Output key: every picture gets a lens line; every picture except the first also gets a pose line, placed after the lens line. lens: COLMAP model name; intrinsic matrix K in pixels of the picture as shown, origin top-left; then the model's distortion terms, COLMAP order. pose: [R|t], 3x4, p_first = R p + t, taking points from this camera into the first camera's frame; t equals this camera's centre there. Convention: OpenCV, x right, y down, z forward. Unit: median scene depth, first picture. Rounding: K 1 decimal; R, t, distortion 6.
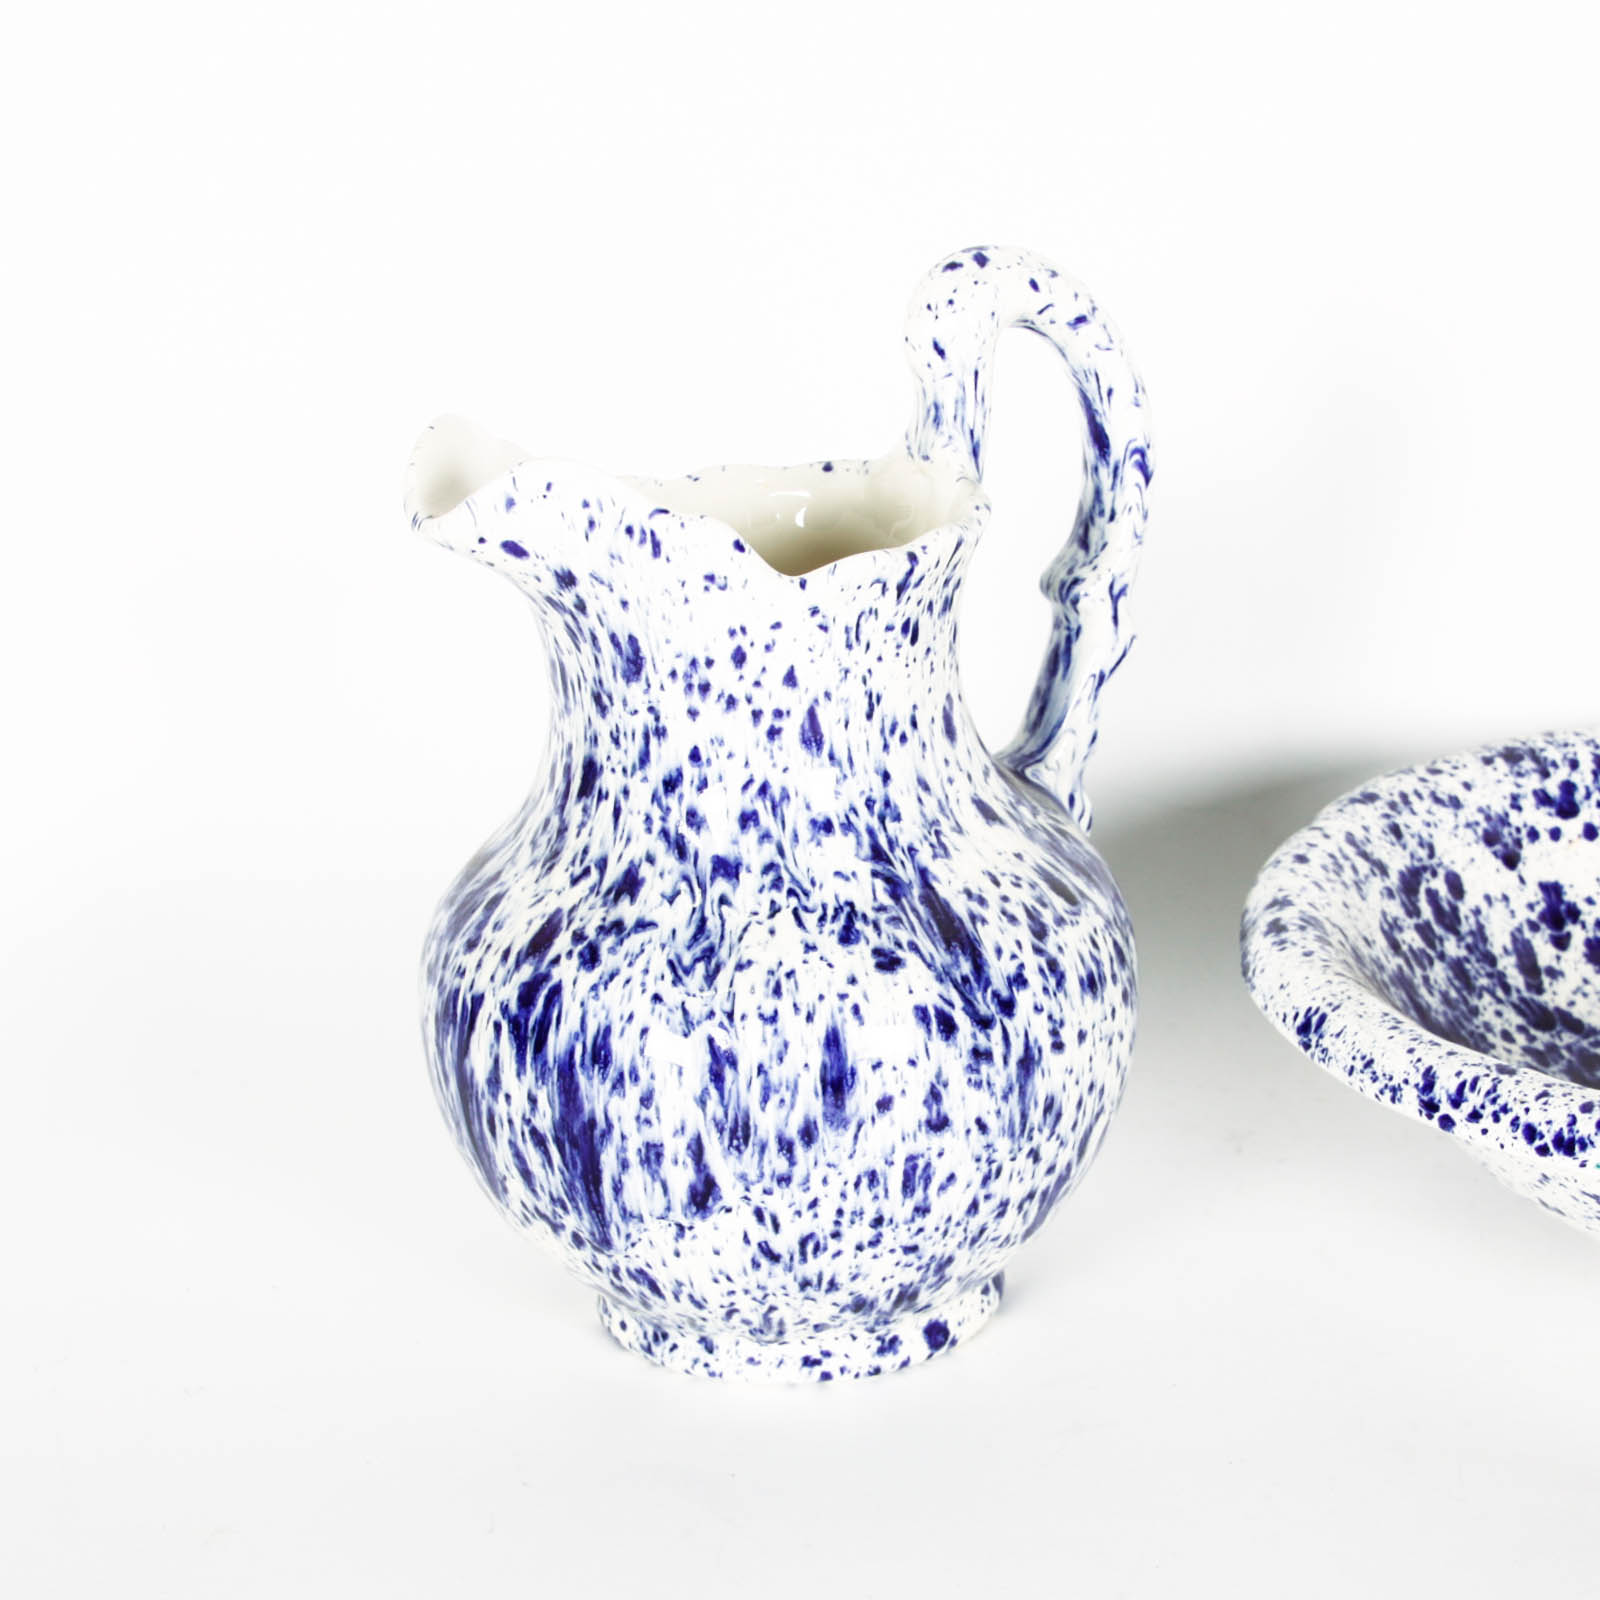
lens RADIAL K [[3960.0, 0, 744.5], [0, 3960.0, 849.6], [0, 0, 1]] dist [0.064492, 0.000000]
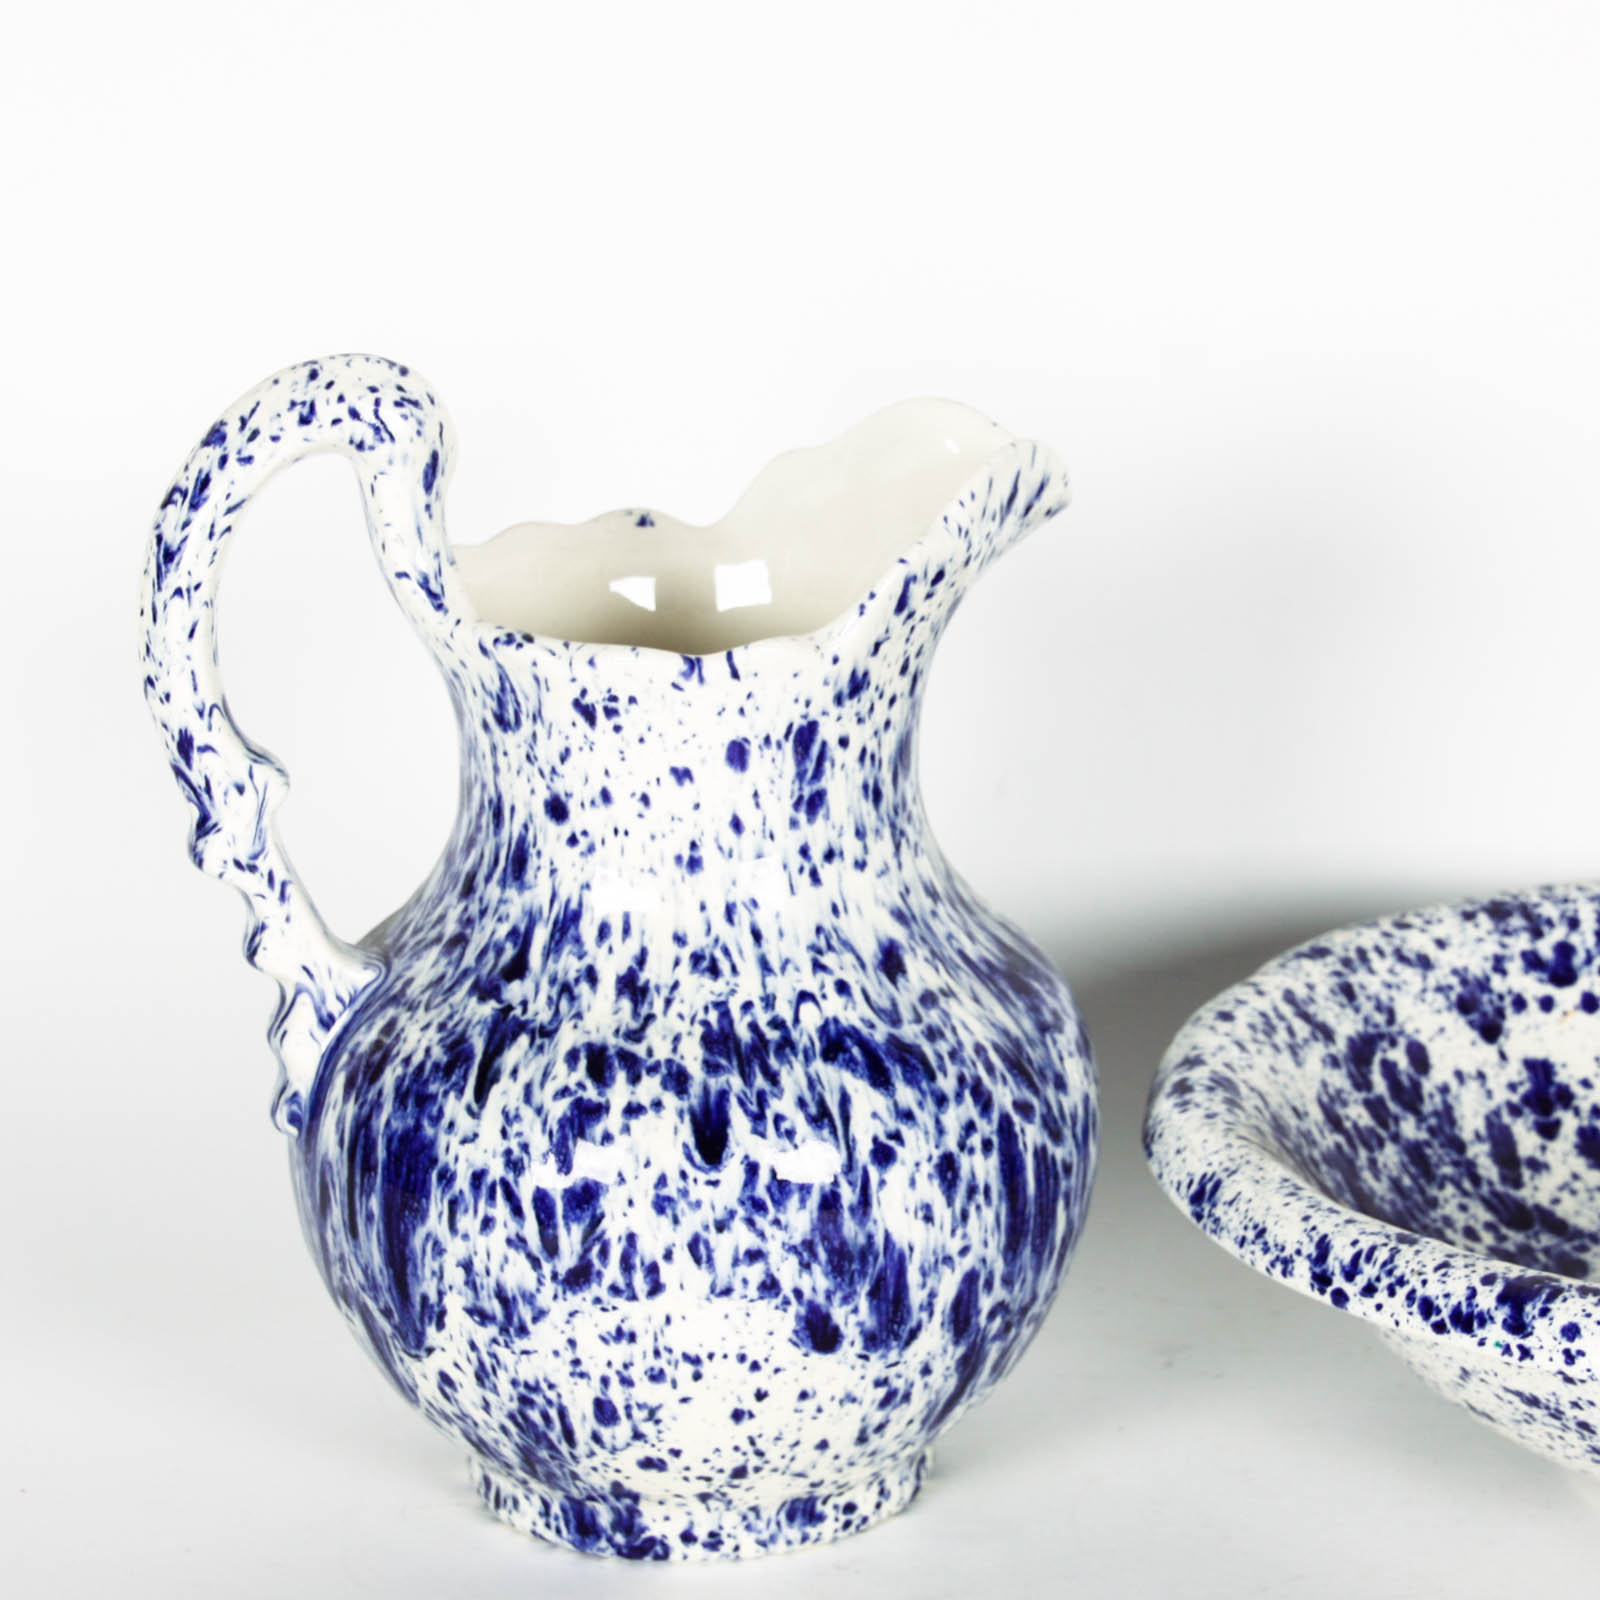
lens RADIAL K [[5843.4, 0, 766.0], [0, 5843.4, 835.2], [0, 0, 1]] dist [0.346942, 0.000000]
pose [[0.999670, 0.023225, -0.010970, 0.052254], [-0.023828, 0.998003, -0.058492, 0.038869], [0.009590, 0.058734, 0.998228, -0.266008]]
